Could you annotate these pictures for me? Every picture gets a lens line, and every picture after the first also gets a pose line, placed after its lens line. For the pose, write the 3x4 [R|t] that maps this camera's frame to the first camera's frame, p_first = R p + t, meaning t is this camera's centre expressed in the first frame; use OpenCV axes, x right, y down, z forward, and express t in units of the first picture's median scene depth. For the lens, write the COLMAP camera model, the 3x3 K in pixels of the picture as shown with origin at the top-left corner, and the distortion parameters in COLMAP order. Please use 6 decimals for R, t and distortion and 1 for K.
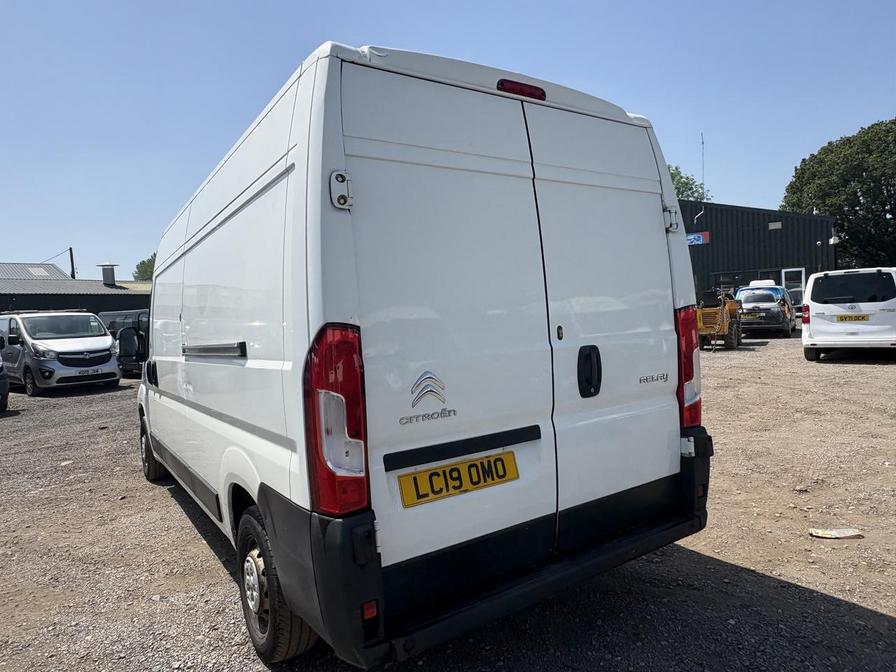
lens RADIAL K [[578.9, 0, 453.5], [0, 578.9, 330.9], [0, 0, 1]] dist [-0.000358, 0.001927]
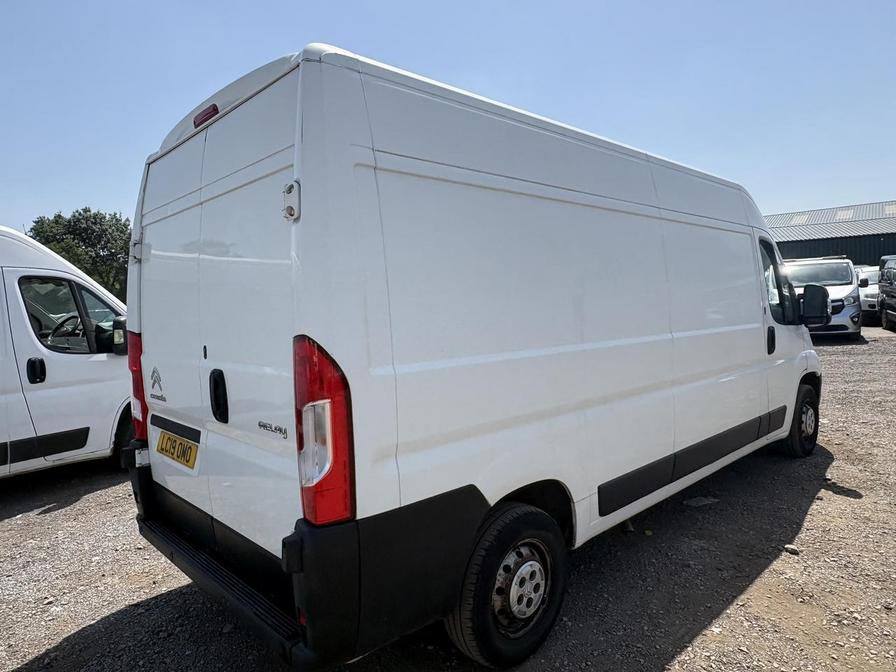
lens RADIAL K [[578.9, 0, 446.8], [0, 578.9, 328.6], [0, 0, 1]] dist [-0.000358, 0.001927]
pose [[0.167377, 0.097363, -0.981074, 0.217486], [0.011730, 0.994845, 0.100731, -0.023710], [0.985823, -0.028368, 0.165372, 0.212859]]
